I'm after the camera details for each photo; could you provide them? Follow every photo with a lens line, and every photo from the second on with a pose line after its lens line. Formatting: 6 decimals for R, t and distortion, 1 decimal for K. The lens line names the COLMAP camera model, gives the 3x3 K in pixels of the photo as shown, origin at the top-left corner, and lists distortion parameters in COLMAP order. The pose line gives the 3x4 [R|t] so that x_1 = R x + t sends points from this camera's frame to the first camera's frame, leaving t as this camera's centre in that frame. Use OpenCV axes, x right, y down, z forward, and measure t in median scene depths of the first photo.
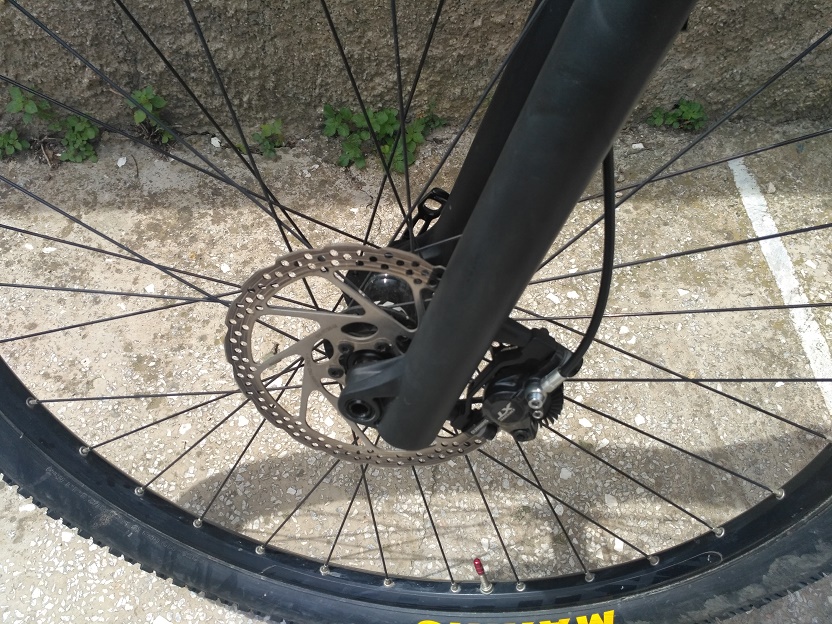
lens RADIAL K [[752.6, 0, 407.3], [0, 752.6, 312.4], [0, 0, 1]] dist [0.094862, -0.212634]
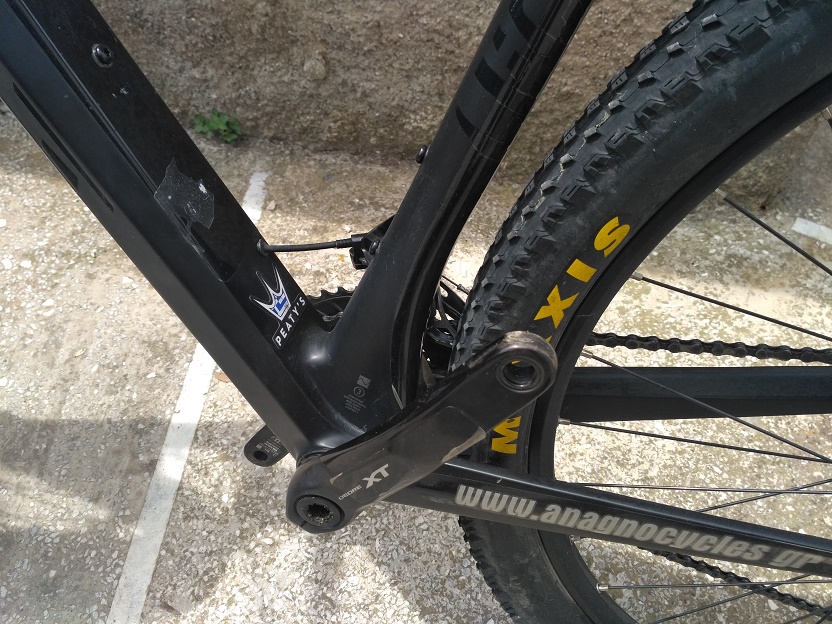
lens RADIAL K [[745.4, 0, 416.0], [0, 745.4, 312.0], [0, 0, 1]] dist [0.084797, -0.238797]
pose [[0.982502, 0.181681, -0.041008, 0.745779], [-0.183913, 0.981137, -0.059541, 0.004096], [0.029417, 0.066041, 0.997383, -0.006745]]
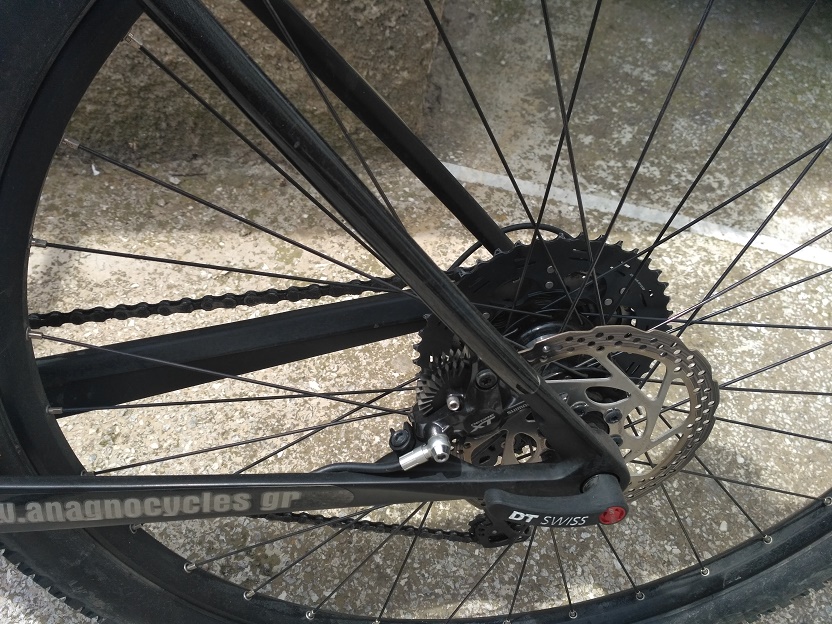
lens RADIAL K [[752.6, 0, 407.3], [0, 752.6, 312.4], [0, 0, 1]] dist [0.094862, -0.212634]
pose [[0.976177, 0.002072, 0.216964, 0.957756], [0.010574, 0.998312, -0.057109, -0.004472], [-0.216716, 0.058043, 0.974508, -0.011814]]
